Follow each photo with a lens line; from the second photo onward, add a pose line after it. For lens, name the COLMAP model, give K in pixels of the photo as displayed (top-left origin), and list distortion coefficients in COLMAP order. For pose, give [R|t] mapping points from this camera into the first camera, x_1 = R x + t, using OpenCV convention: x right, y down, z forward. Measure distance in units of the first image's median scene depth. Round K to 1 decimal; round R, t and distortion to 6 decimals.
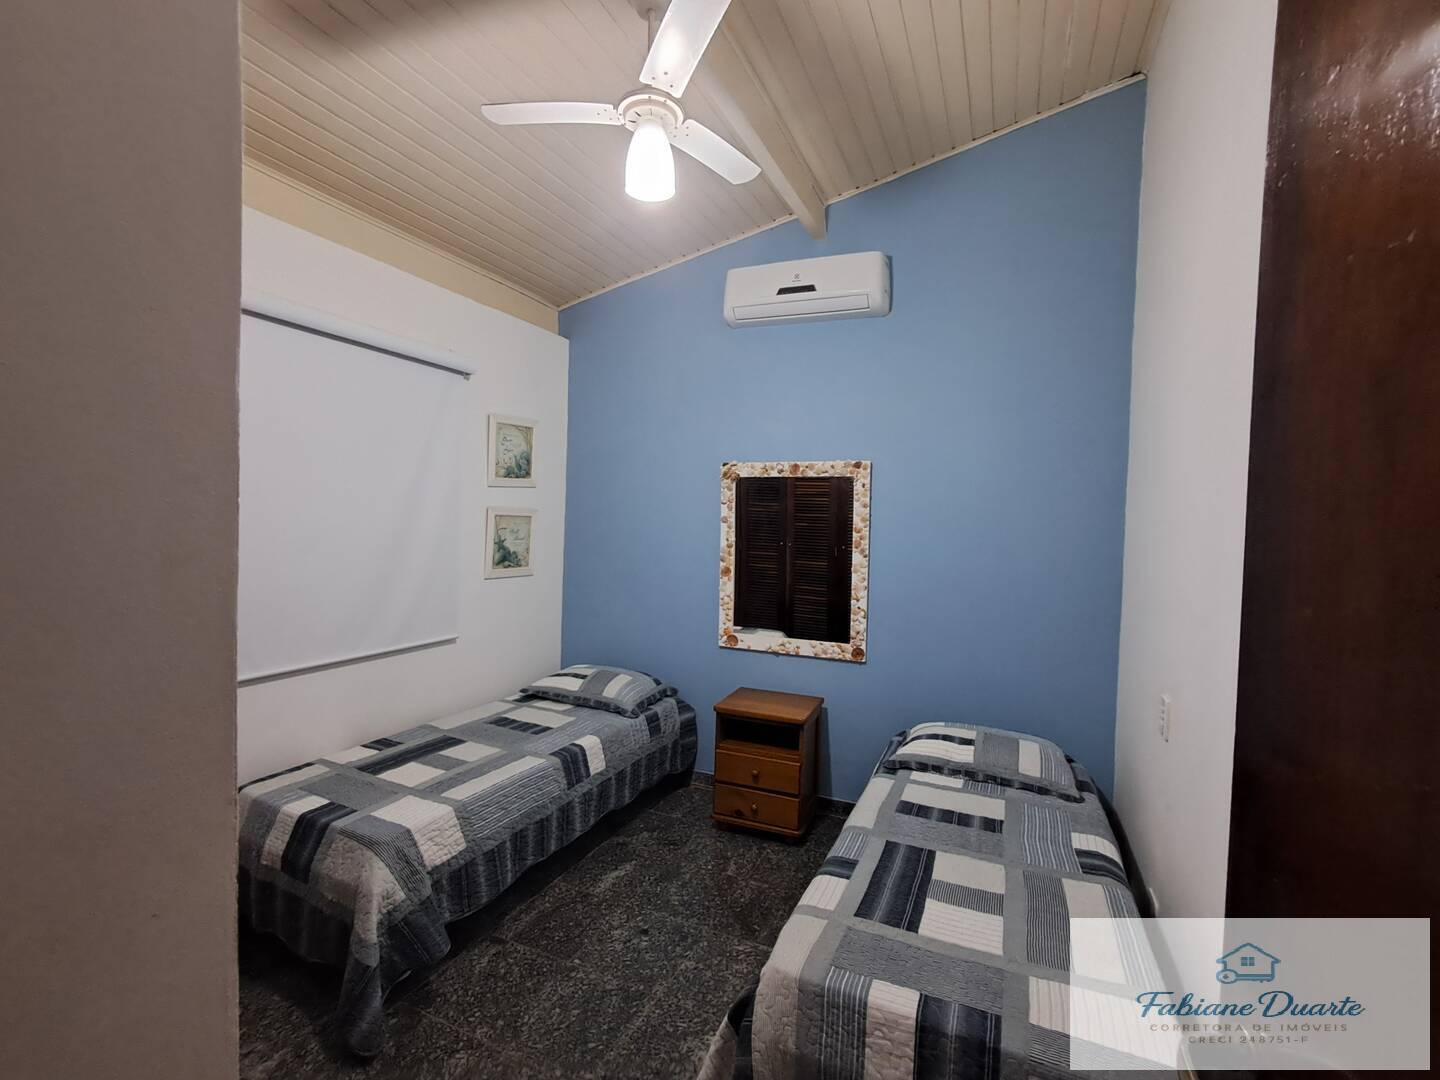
lens RADIAL K [[654.1, 0, 715.4], [0, 654.1, 534.9], [0, 0, 1]] dist [-0.013688, 0.012944]
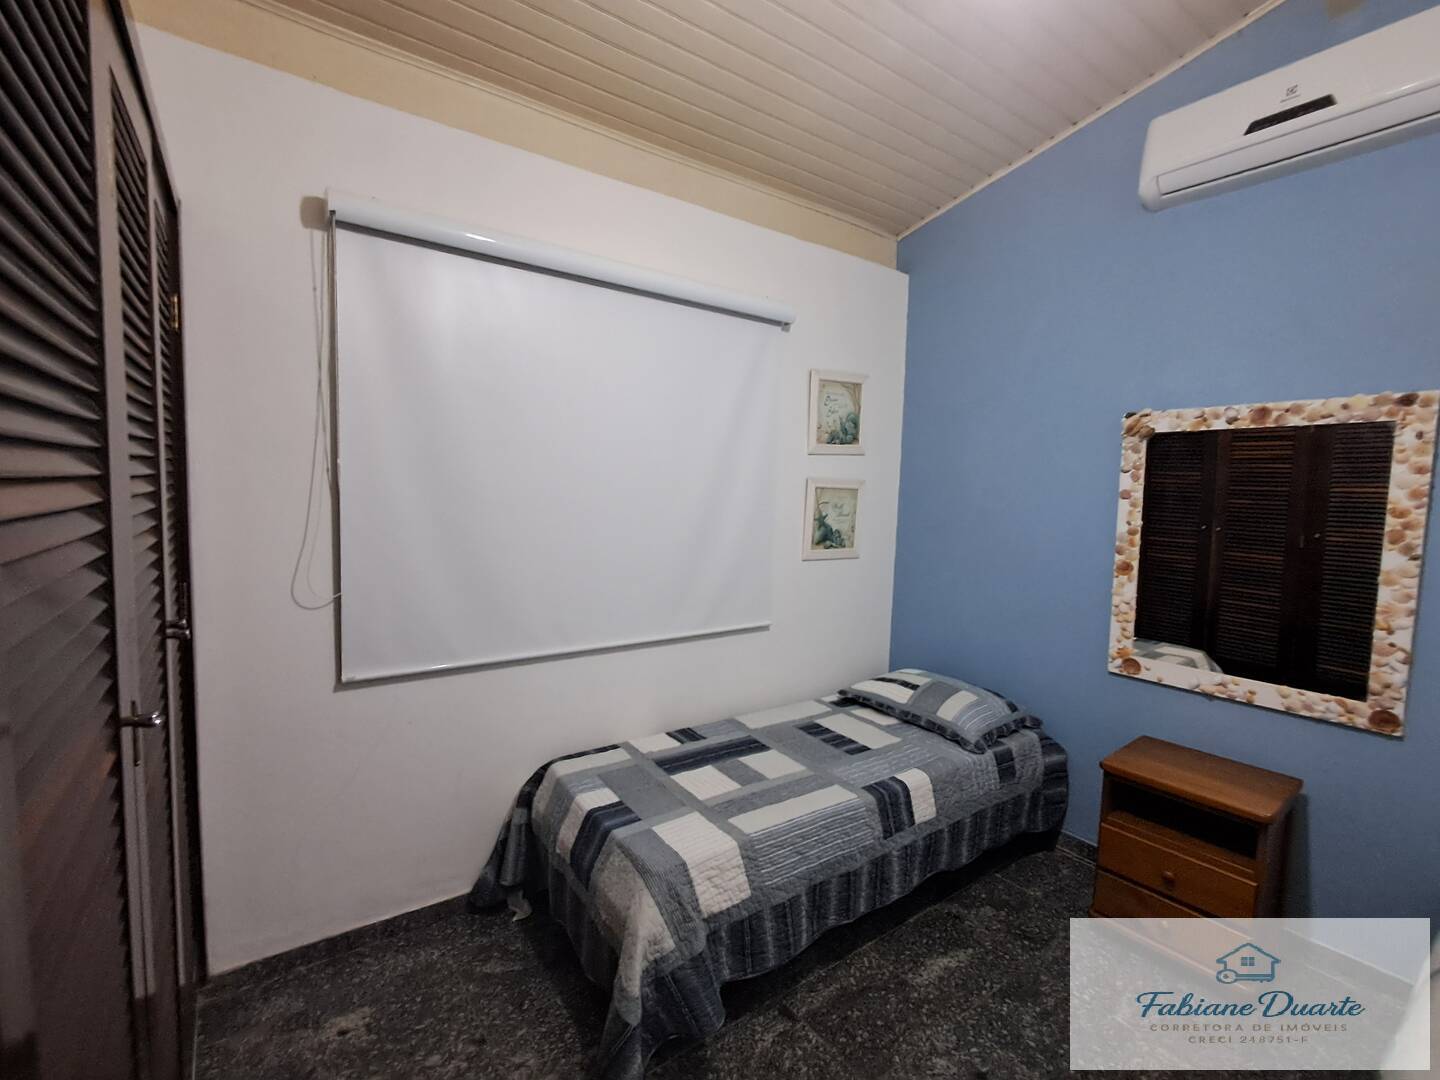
lens RADIAL K [[654.1, 0, 715.4], [0, 654.1, 534.9], [0, 0, 1]] dist [-0.013688, 0.012944]
pose [[0.868767, 0.035673, -0.493934, -0.023016], [-0.016172, 0.998914, 0.043699, -0.003425], [0.494957, -0.029976, 0.868400, 0.188211]]
